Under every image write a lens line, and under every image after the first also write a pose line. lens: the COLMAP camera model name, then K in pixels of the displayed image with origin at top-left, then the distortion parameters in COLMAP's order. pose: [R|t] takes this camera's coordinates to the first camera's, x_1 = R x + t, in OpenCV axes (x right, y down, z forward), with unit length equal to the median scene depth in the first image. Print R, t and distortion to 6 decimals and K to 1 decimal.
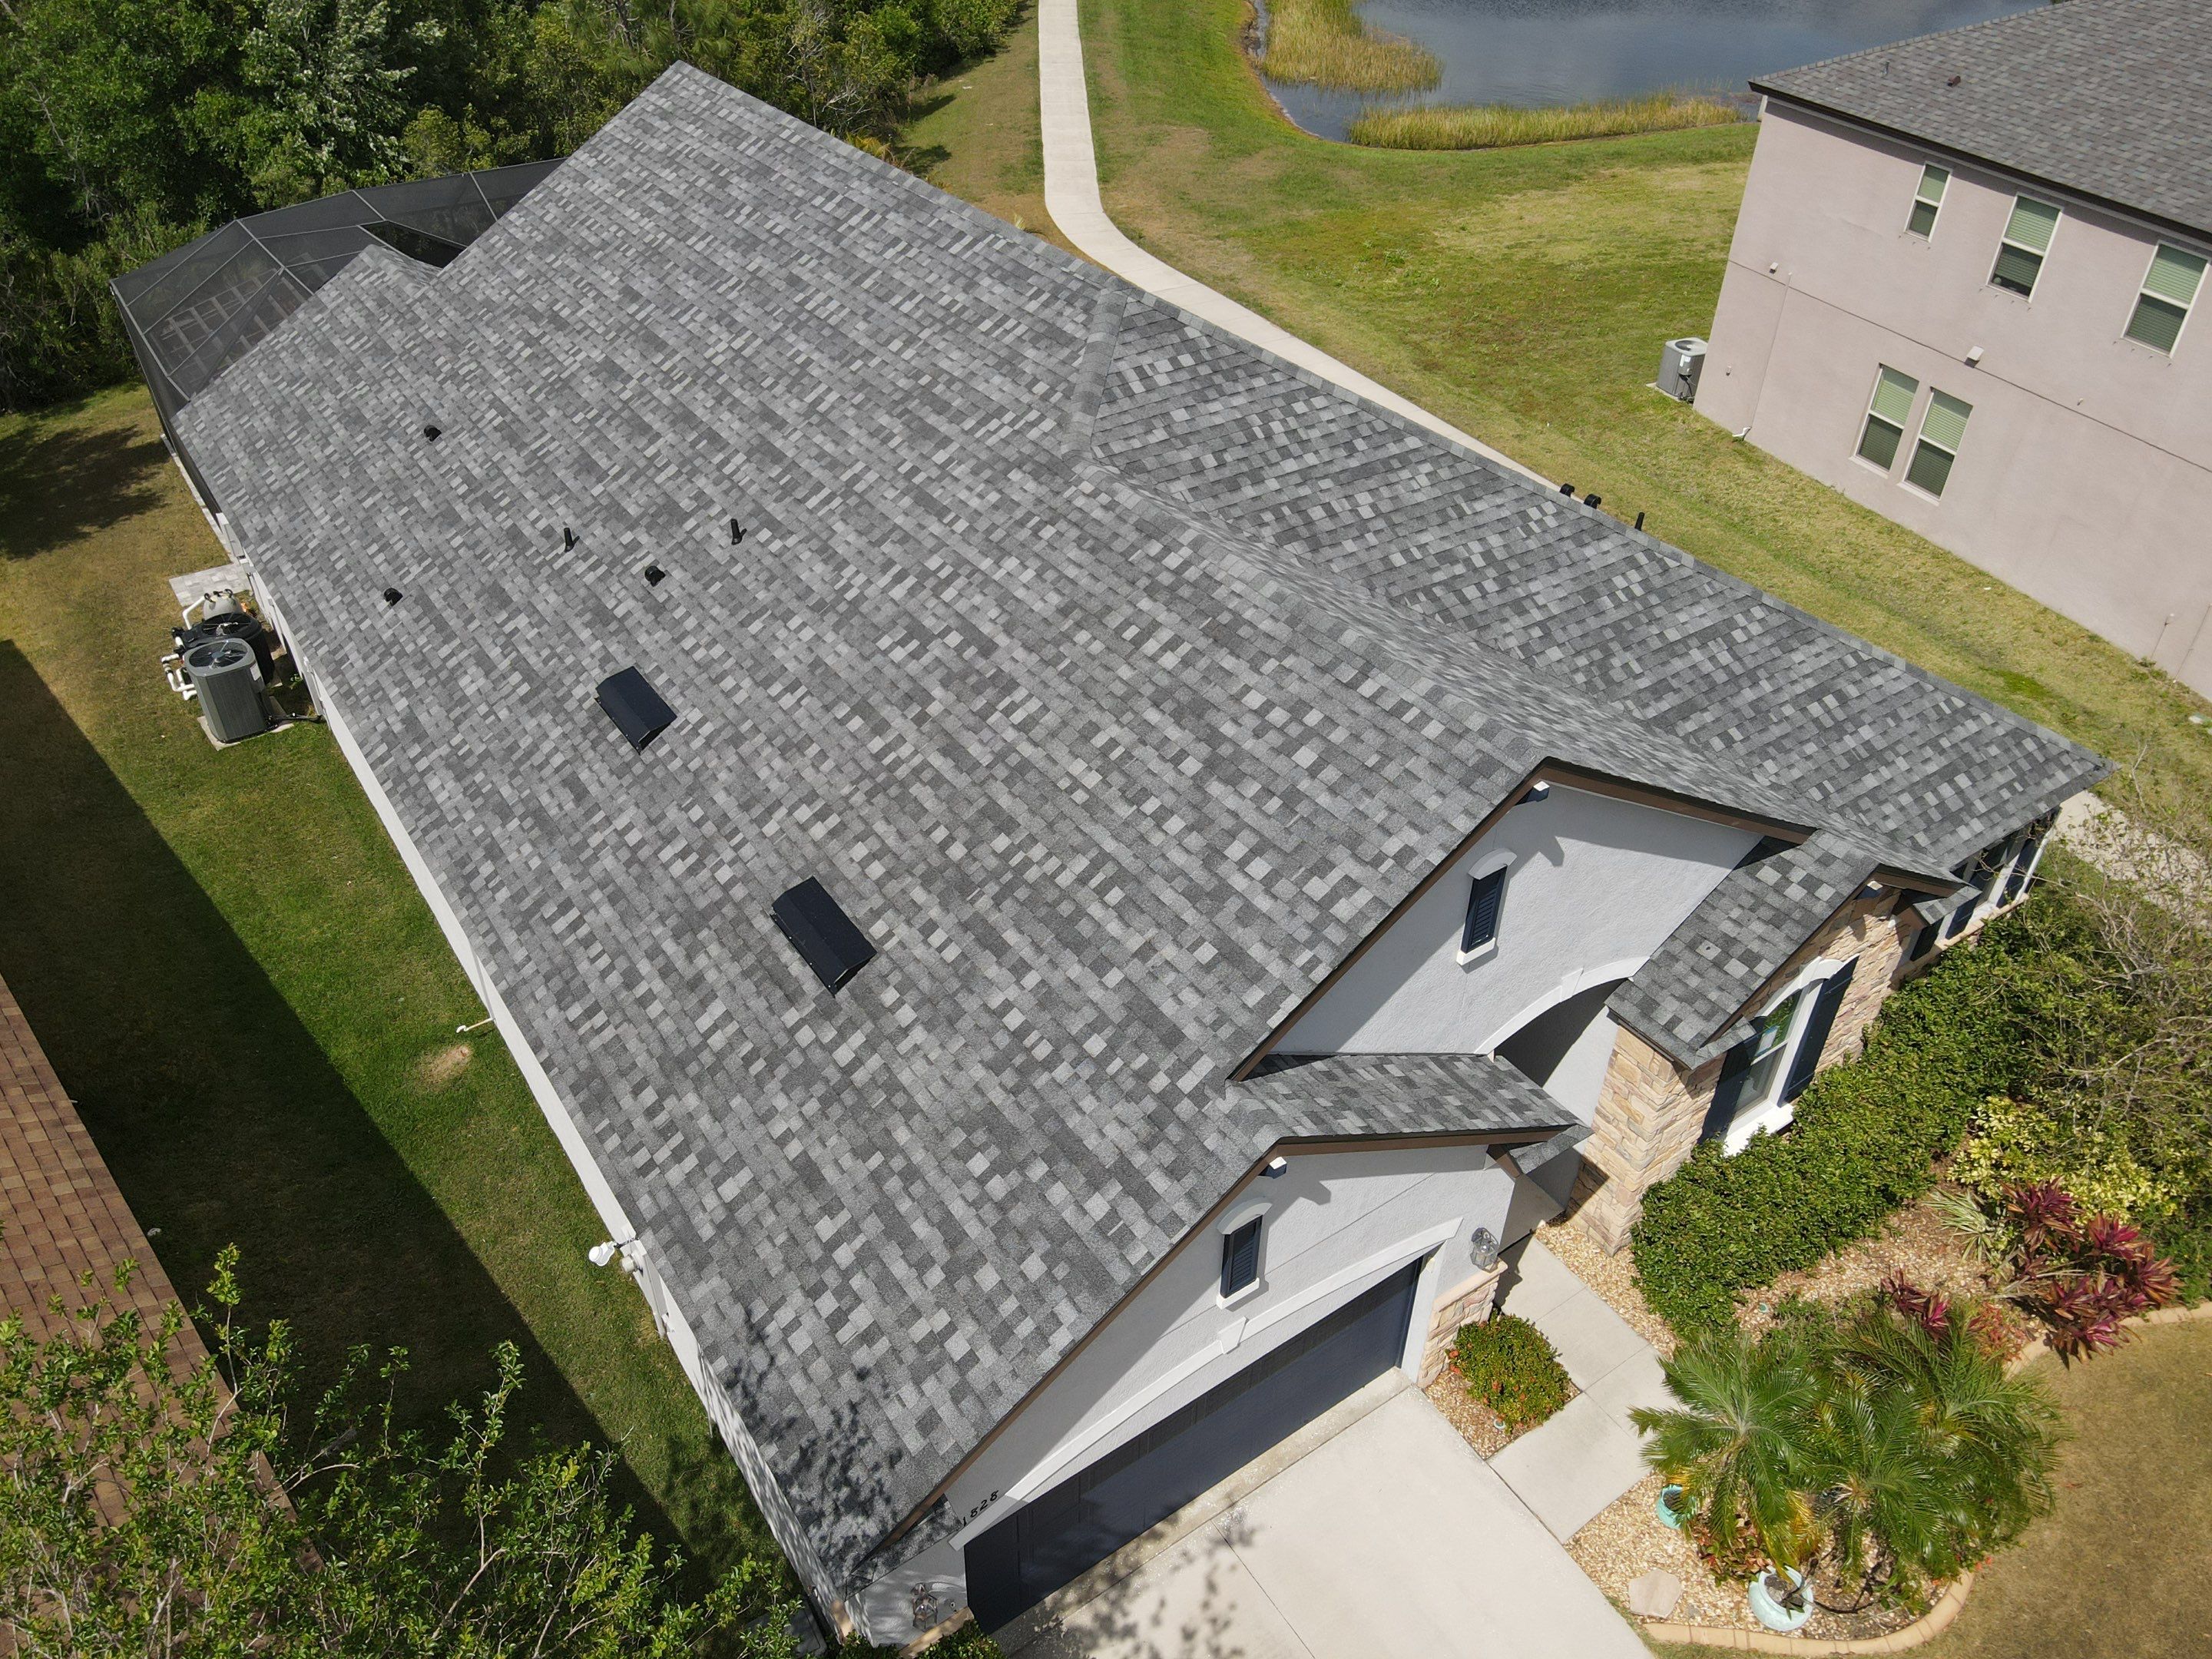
lens RADIAL K [[1624.6, 0, 1083.9], [0, 1624.6, 815.1], [0, 0, 1]] dist [-0.012241, 0.043306]
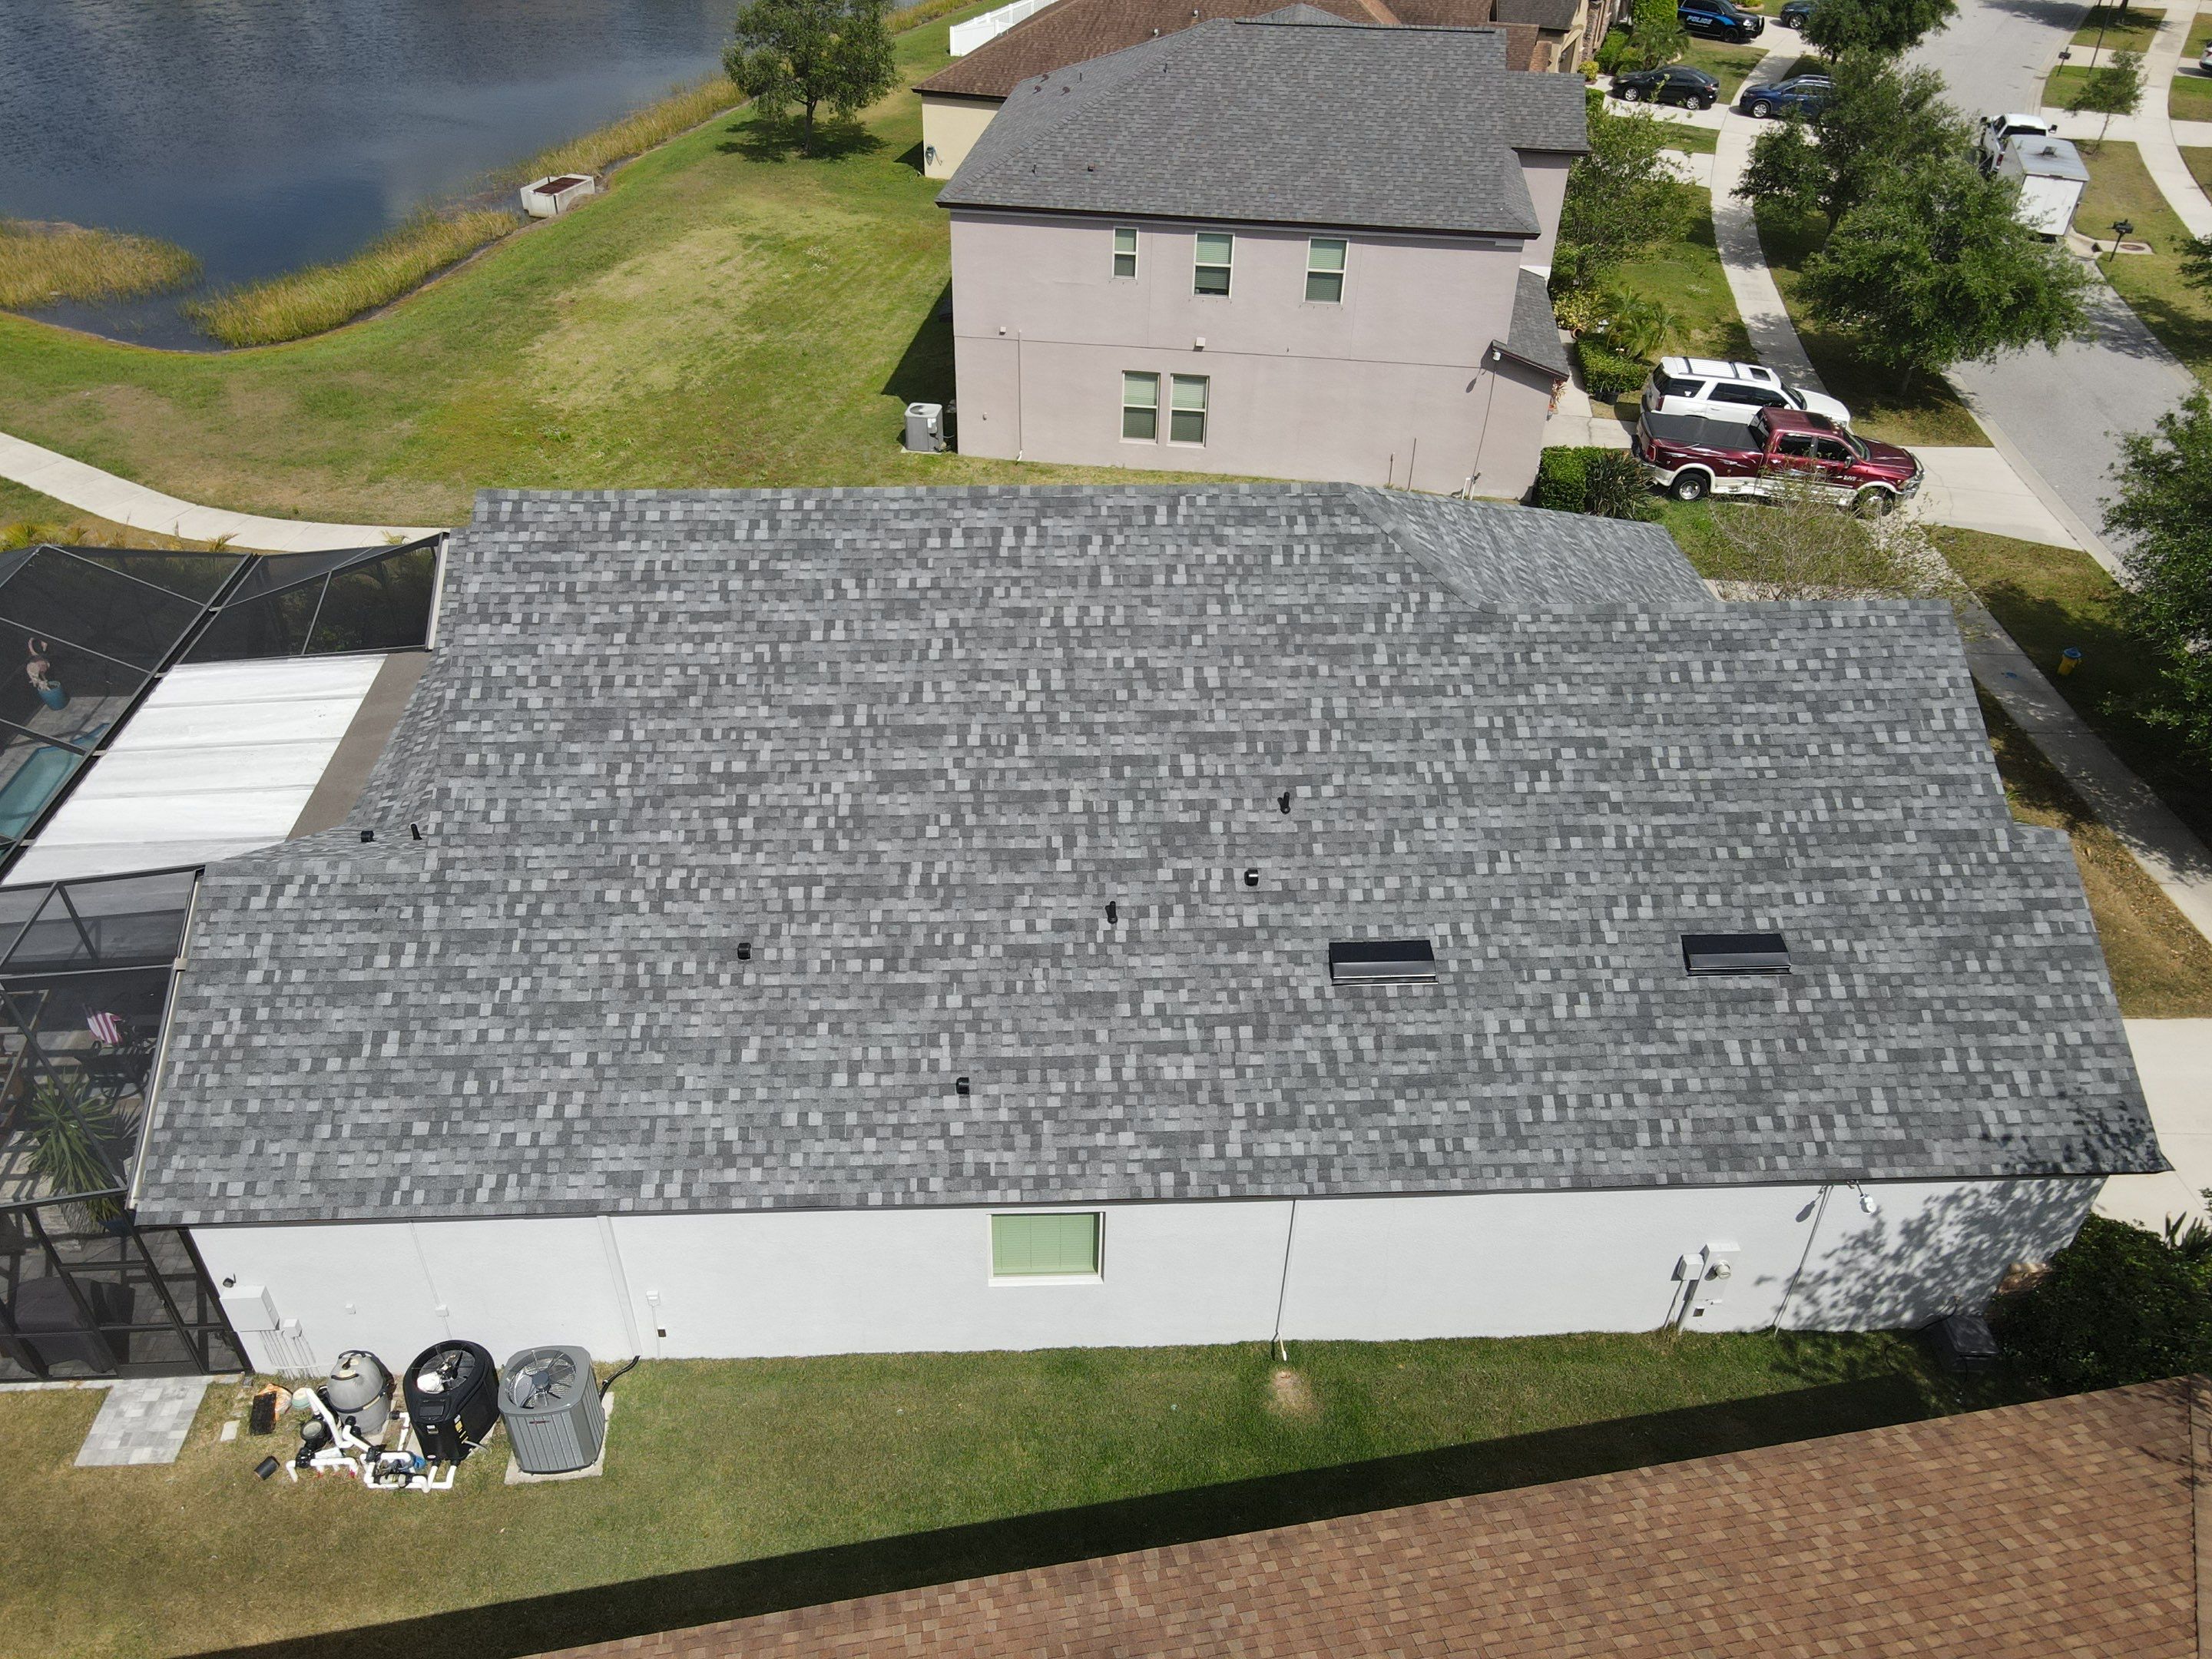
lens RADIAL K [[1624.6, 0, 1078.6], [0, 1624.6, 816.0], [0, 0, 1]] dist [-0.012241, 0.043306]
pose [[0.525330, -0.503203, 0.686160, -1.113989], [0.505500, 0.833231, 0.224044, -0.512564], [-0.684469, 0.229157, 0.692091, 0.325678]]
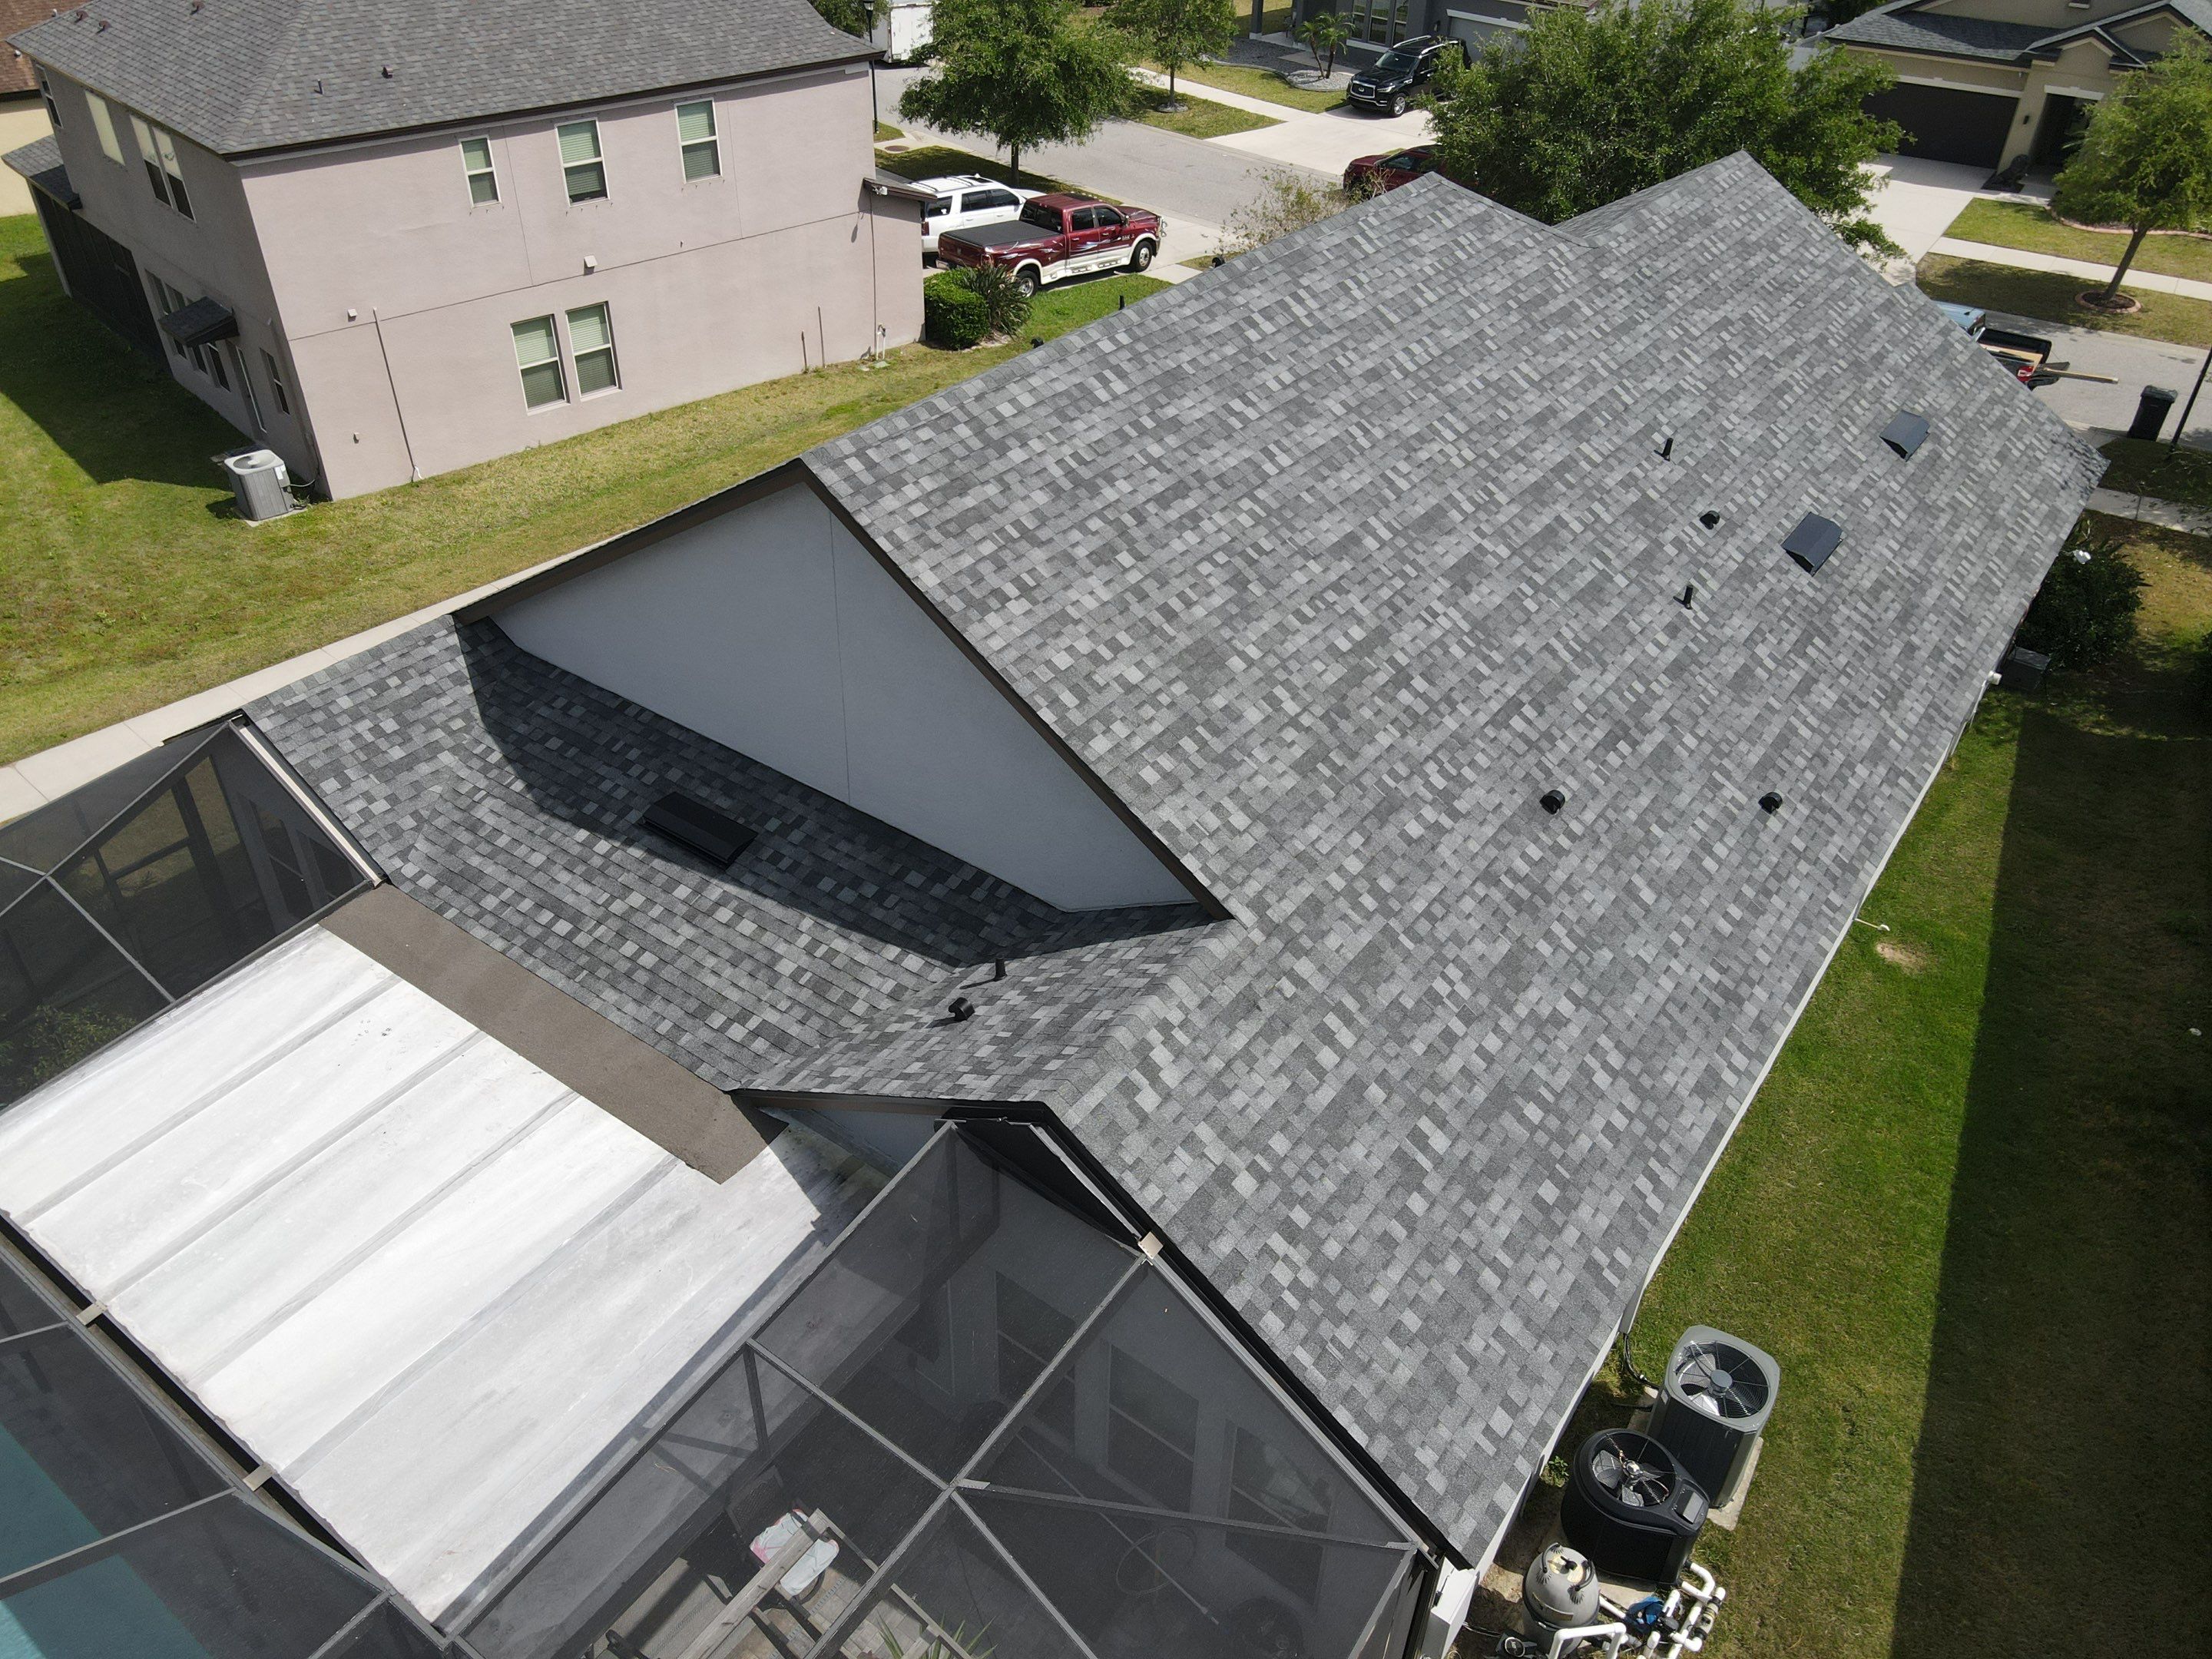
lens RADIAL K [[1624.6, 0, 1076.0], [0, 1624.6, 817.5], [0, 0, 1]] dist [-0.012241, 0.043306]
pose [[-0.326247, -0.560748, 0.761002, -1.115717], [0.560581, 0.533443, 0.633394, -1.013627], [-0.761126, 0.633246, 0.140310, 1.361407]]
